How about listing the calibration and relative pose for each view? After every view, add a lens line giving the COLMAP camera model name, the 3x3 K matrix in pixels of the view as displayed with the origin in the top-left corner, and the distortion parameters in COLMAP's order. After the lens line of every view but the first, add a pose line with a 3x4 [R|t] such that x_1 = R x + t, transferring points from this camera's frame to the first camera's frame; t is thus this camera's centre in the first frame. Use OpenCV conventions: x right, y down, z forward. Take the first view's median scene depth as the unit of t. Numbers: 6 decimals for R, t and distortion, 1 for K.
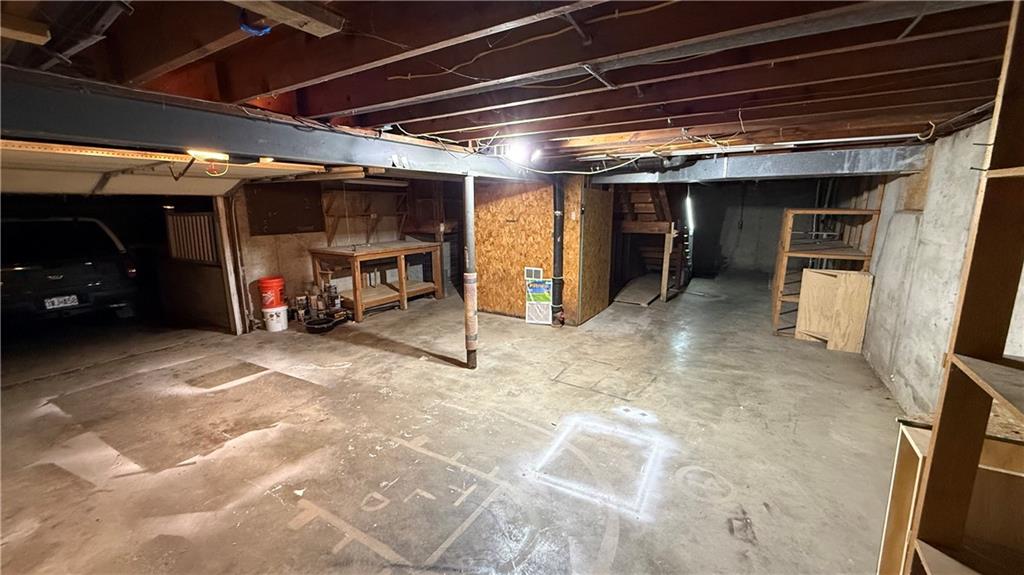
lens RADIAL K [[420.6, 0, 512.0], [0, 420.6, 287.5], [0, 0, 1]] dist [0.001639, 0.000122]
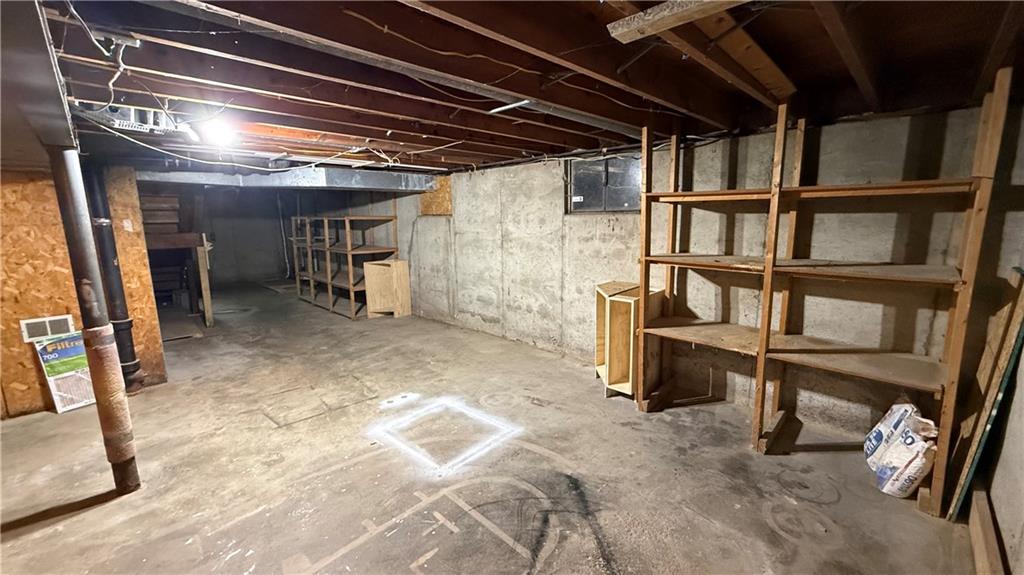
lens RADIAL K [[420.6, 0, 512.0], [0, 420.6, 287.5], [0, 0, 1]] dist [0.001639, 0.000122]
pose [[0.199167, -0.161644, 0.966542, -0.554727], [0.196689, 0.972825, 0.122165, -0.047766], [-0.960024, 0.165777, 0.225548, 0.369450]]
